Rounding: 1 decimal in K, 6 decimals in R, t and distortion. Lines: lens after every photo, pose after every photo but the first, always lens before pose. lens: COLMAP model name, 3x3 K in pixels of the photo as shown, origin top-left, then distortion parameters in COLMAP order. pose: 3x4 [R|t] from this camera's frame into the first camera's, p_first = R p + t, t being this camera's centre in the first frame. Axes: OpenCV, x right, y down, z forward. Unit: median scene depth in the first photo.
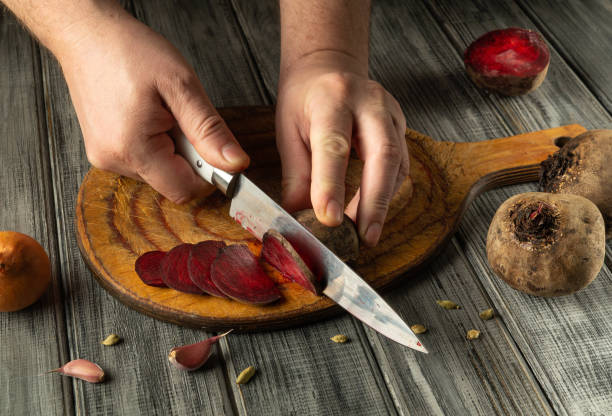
lens RADIAL K [[943.4, 0, 308.0], [0, 943.4, 209.2], [0, 0, 1]] dist [0.003789, 0.000000]
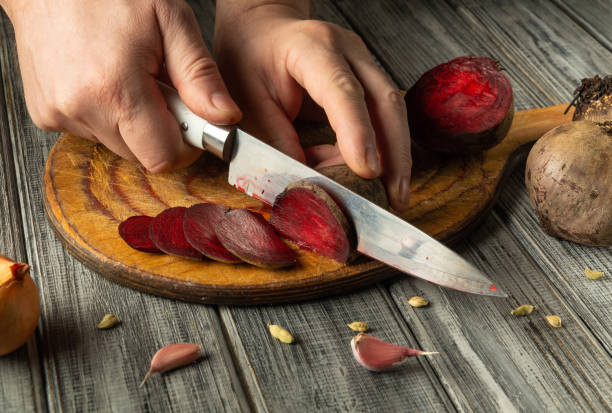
lens RADIAL K [[1046.0, 0, 303.7], [0, 1046.0, 201.8], [0, 0, 1]] dist [0.017894, 0.000000]
pose [[0.999367, -0.006525, 0.034962, -0.054078], [0.010689, 0.992684, -0.120269, 0.150300], [-0.033921, 0.120566, 0.992126, 0.084049]]
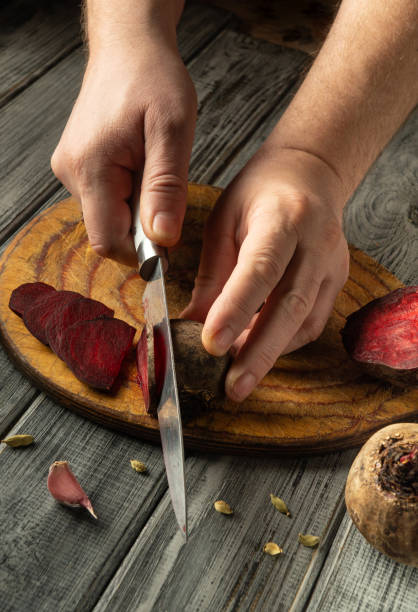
lens RADIAL K [[1057.1, 0, 211.5], [0, 1057.1, 294.3], [0, 0, 1]] dist [0.004630, 0.000000]
pose [[0.785315, 0.441984, -0.433509, 0.426549], [-0.466701, 0.882731, 0.054545, -0.080846], [0.406780, 0.159484, 0.899497, 0.147741]]
